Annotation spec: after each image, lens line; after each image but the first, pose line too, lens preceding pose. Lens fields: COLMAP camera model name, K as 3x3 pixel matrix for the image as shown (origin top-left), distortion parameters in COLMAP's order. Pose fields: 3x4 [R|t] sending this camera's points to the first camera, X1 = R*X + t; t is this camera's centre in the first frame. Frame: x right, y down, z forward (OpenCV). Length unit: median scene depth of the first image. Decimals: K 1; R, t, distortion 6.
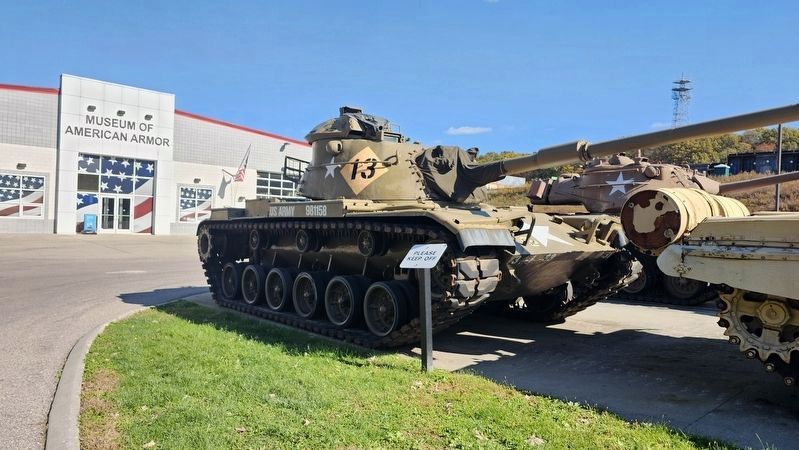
lens RADIAL K [[530.1, 0, 399.9], [0, 530.1, 224.1], [0, 0, 1]] dist [0.036337, -0.029405]
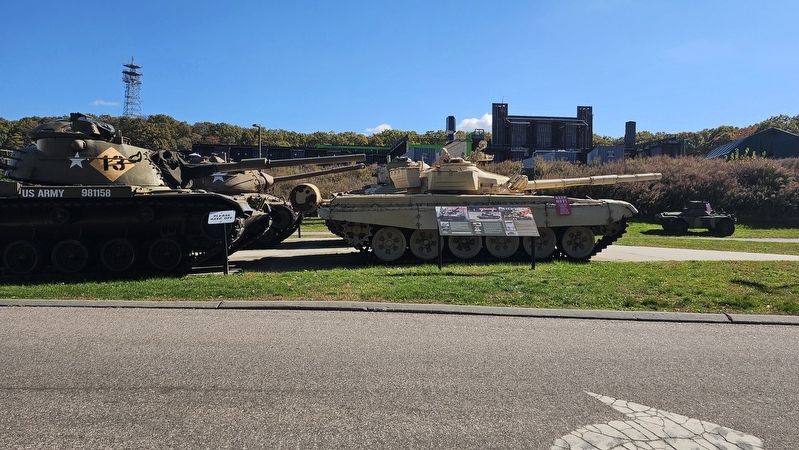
lens RADIAL K [[530.1, 0, 400.2], [0, 530.1, 225.6], [0, 0, 1]] dist [0.036337, -0.029405]
pose [[0.572917, -0.048986, 0.818148, -0.807936], [0.016665, 0.998702, 0.048127, 0.005865], [-0.819444, -0.013939, 0.572990, -0.443492]]
